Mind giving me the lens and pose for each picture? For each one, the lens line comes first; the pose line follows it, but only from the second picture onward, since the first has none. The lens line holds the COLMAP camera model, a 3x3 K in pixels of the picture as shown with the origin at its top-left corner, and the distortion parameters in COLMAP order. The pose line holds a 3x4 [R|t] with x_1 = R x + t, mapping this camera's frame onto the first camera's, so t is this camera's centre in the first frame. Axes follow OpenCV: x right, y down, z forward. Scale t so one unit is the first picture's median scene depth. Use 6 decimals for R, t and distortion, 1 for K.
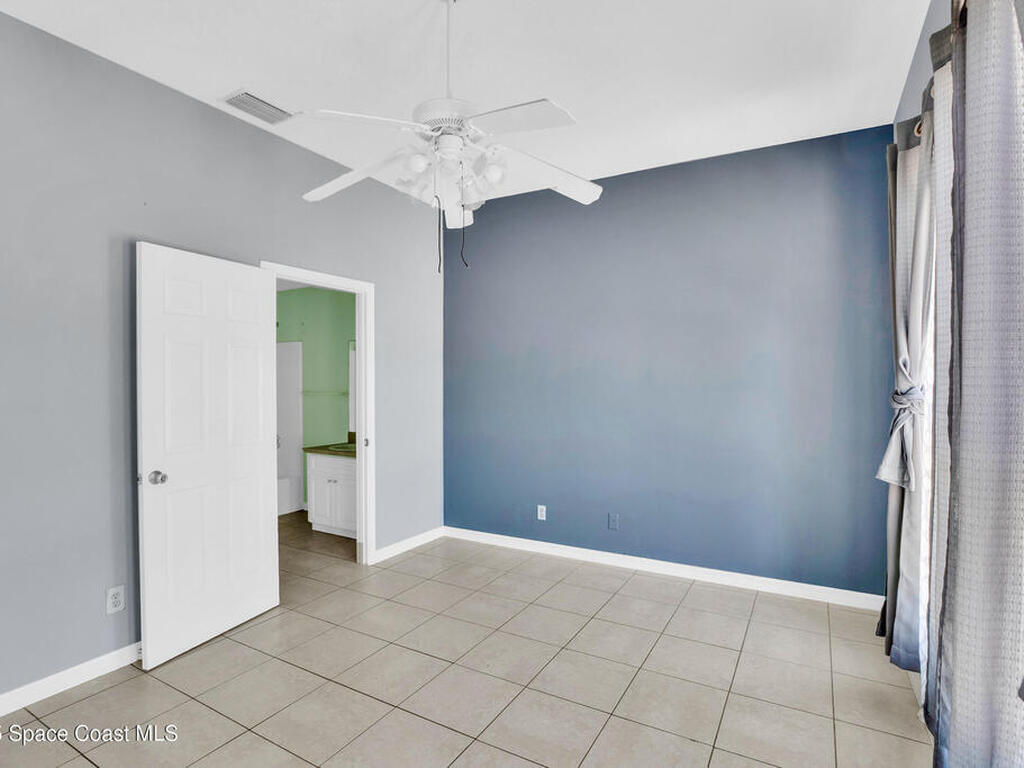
lens RADIAL K [[530.2, 0, 516.6], [0, 530.2, 383.4], [0, 0, 1]] dist [-0.043514, 0.012808]
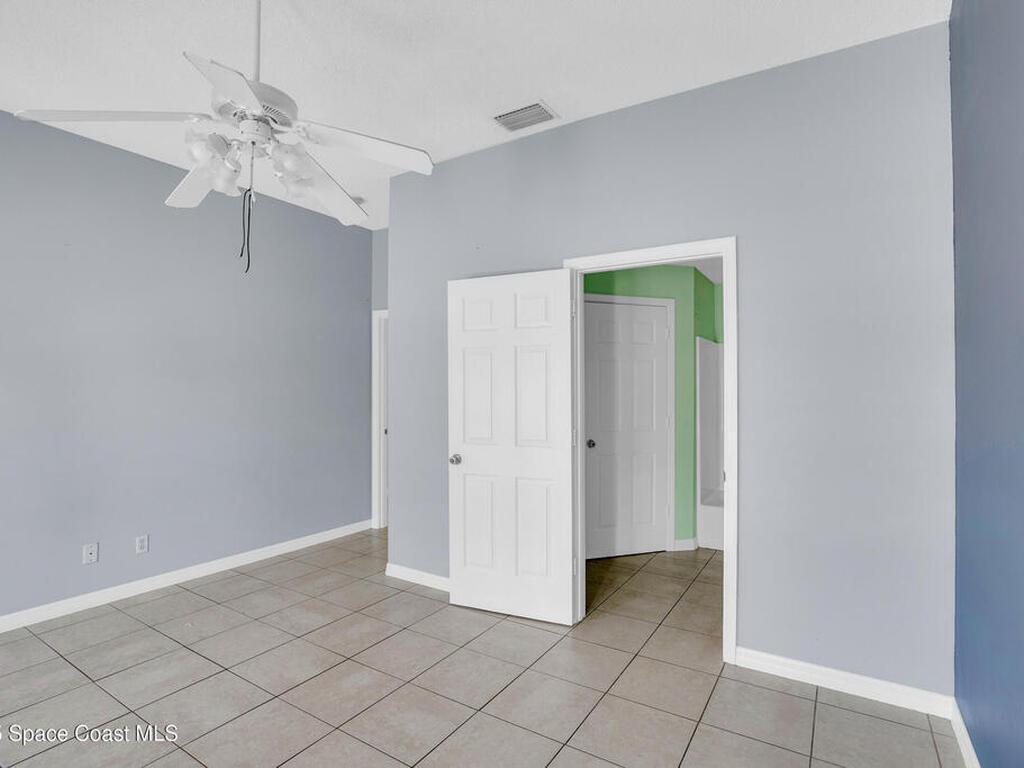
lens RADIAL K [[530.2, 0, 516.6], [0, 530.2, 383.4], [0, 0, 1]] dist [-0.043514, 0.012808]
pose [[-0.042559, -0.002010, -0.999092, 0.516295], [-0.001208, 0.999997, -0.001960, -0.006482], [0.999093, 0.001123, -0.042561, 1.003527]]
